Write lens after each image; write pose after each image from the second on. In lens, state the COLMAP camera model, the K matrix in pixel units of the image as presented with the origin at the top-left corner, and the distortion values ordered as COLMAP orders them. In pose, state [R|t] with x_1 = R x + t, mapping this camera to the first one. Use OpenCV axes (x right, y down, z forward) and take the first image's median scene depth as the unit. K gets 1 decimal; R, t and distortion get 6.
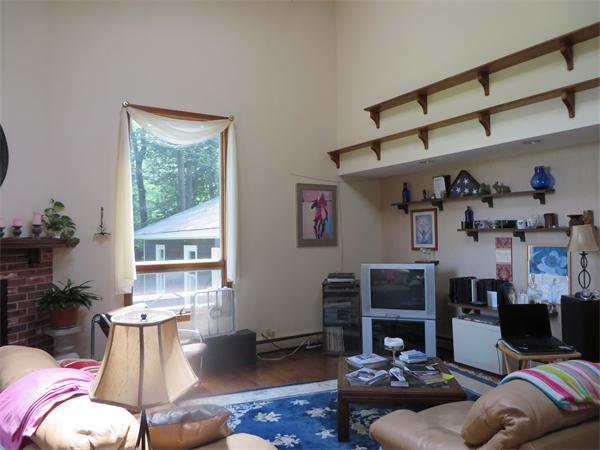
lens RADIAL K [[451.7, 0, 303.5], [0, 451.7, 222.1], [0, 0, 1]] dist [-0.008931, 0.000134]
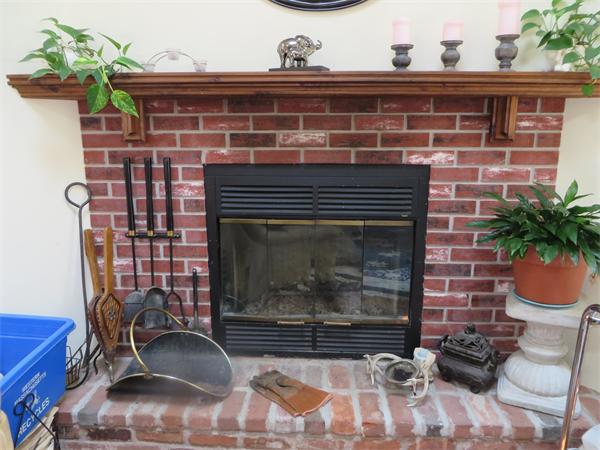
lens RADIAL K [[451.7, 0, 301.7], [0, 451.7, 225.5], [0, 0, 1]] dist [-0.008931, 0.000134]
pose [[0.182540, 0.228689, -0.956232, -0.192424], [0.025608, 0.971138, 0.237142, 0.064996], [0.982865, -0.067775, 0.171416, 0.695675]]
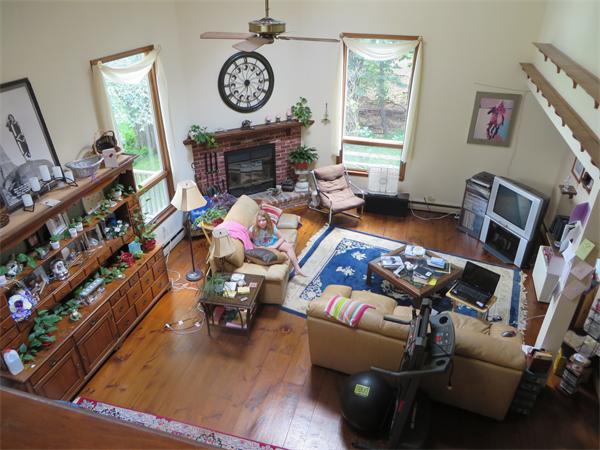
lens RADIAL K [[451.7, 0, 299.0], [0, 451.7, 224.6], [0, 0, 1]] dist [-0.008931, 0.000134]
pose [[0.674308, 0.381778, -0.632103, 0.729465], [0.005677, 0.853281, 0.521421, -0.540974], [0.738429, -0.355186, 0.573207, -0.178589]]
